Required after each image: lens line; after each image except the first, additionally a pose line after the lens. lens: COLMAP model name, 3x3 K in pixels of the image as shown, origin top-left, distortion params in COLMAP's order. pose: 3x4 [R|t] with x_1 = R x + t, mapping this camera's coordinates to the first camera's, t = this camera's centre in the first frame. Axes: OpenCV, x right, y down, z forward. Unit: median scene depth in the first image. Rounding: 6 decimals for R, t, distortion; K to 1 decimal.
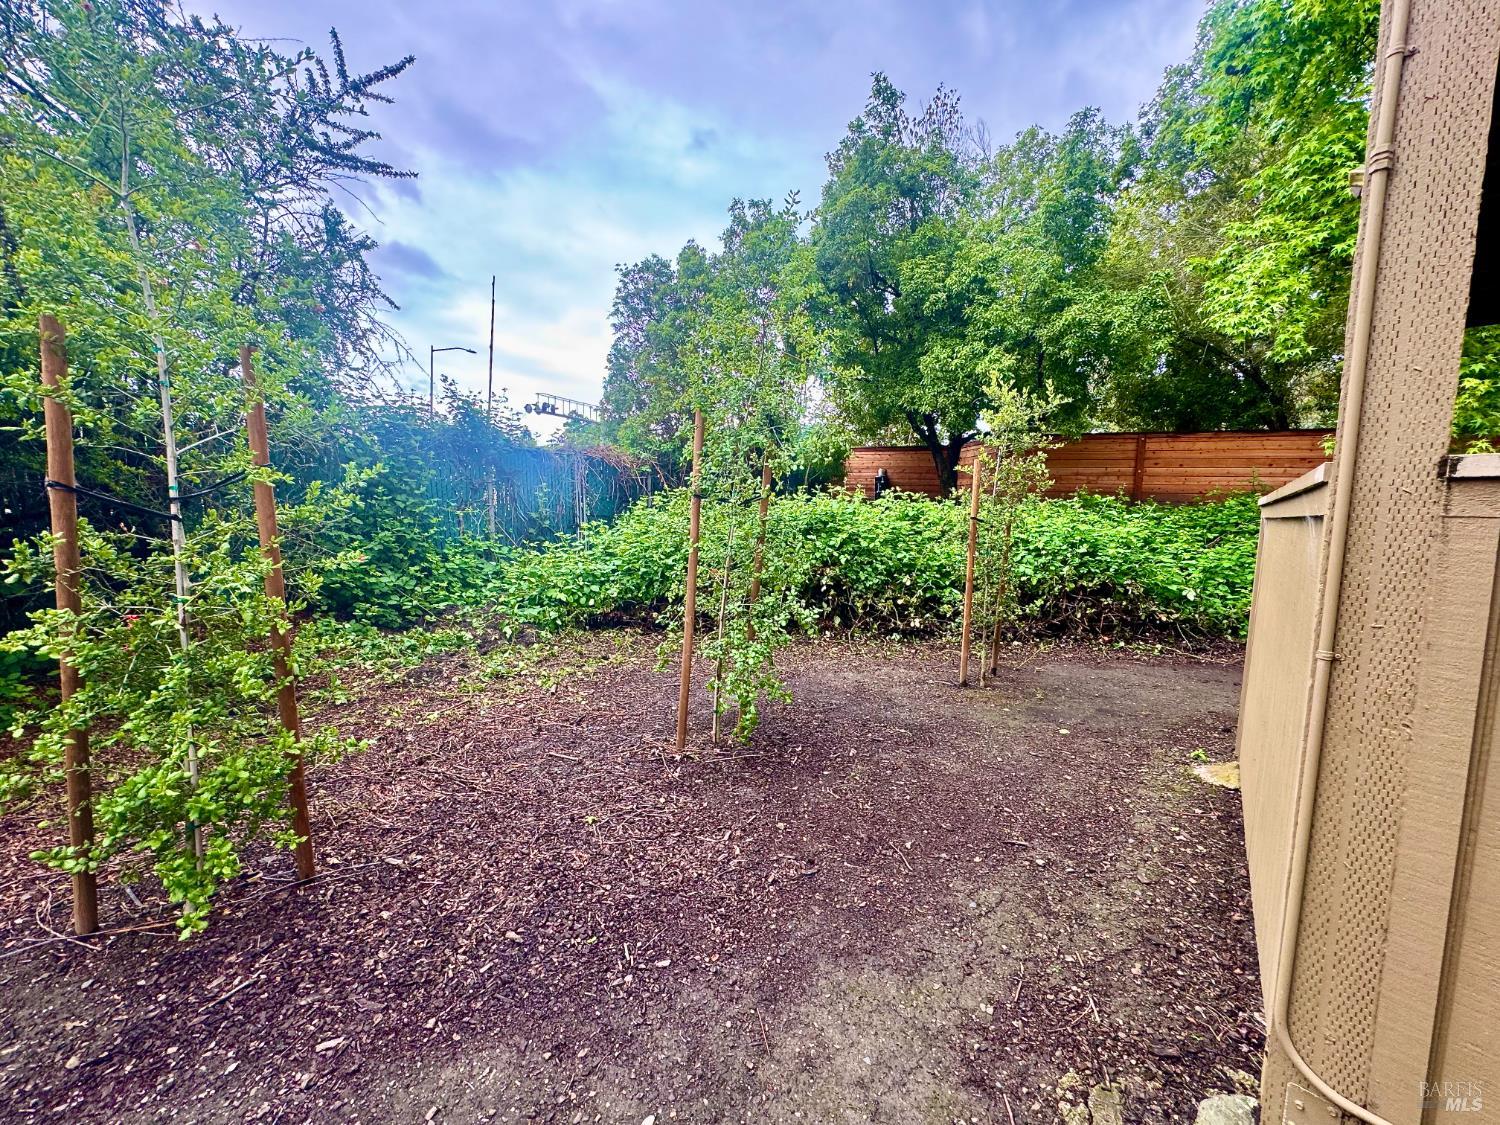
lens RADIAL K [[593.1, 0, 738.7], [0, 593.1, 562.3], [0, 0, 1]] dist [-0.006060, 0.000584]
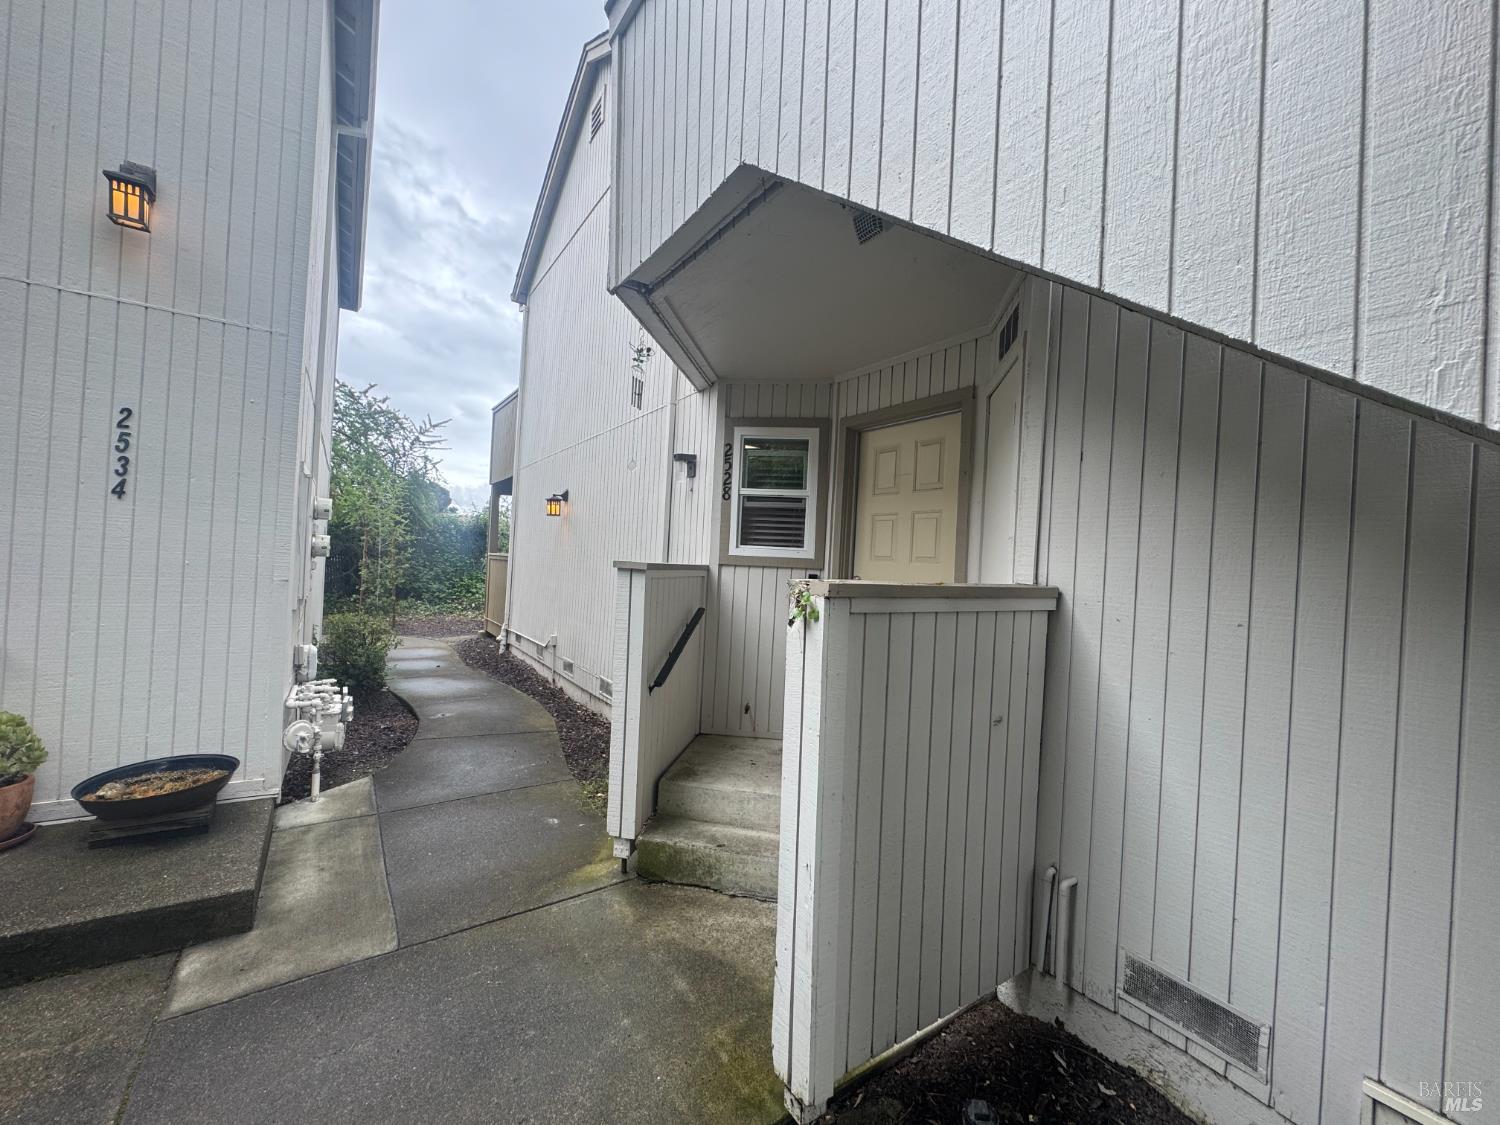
lens RADIAL K [[593.1, 0, 747.9], [0, 593.1, 562.9], [0, 0, 1]] dist [-0.006060, 0.000584]
pose [[0.989469, 0.022777, -0.142938, 1.507154], [-0.037670, 0.994033, -0.102371, 0.190758], [0.139754, 0.106678, 0.984423, -1.833422]]
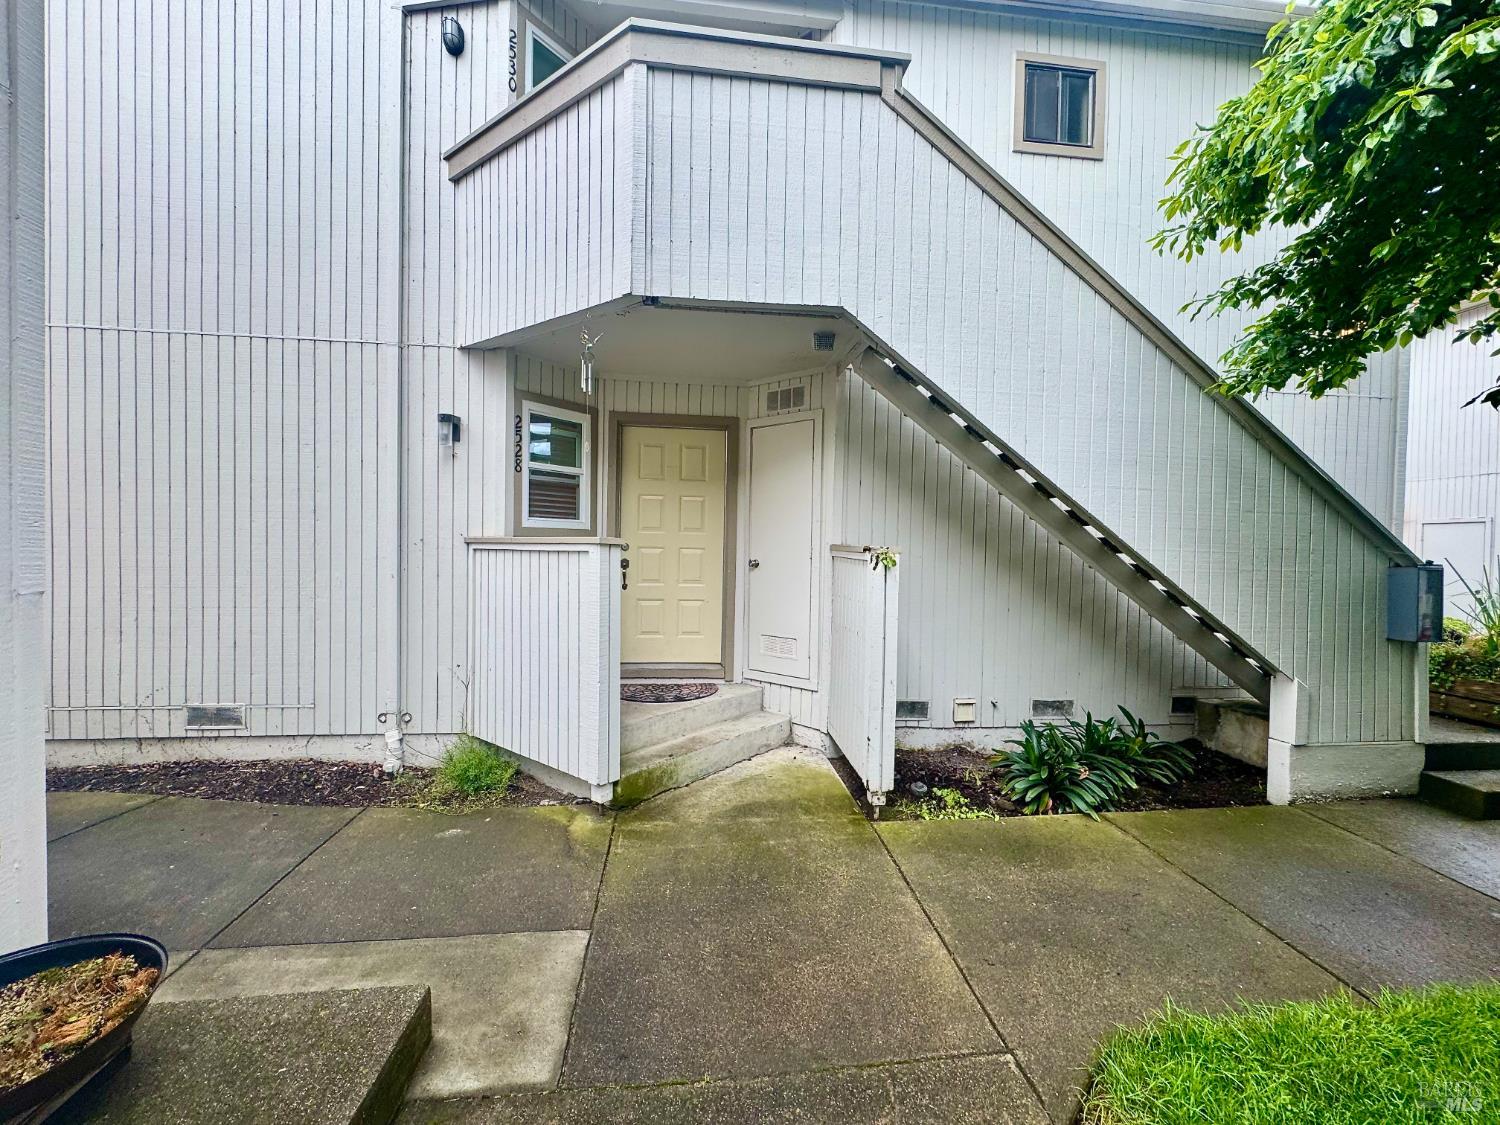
lens RADIAL K [[593.1, 0, 749.4], [0, 593.1, 562.9], [0, 0, 1]] dist [-0.006060, 0.000584]
pose [[0.599858, -0.039784, 0.799117, 0.890228], [0.076461, 0.997042, -0.007758, 0.178534], [-0.796445, 0.065755, 0.601126, -1.784171]]
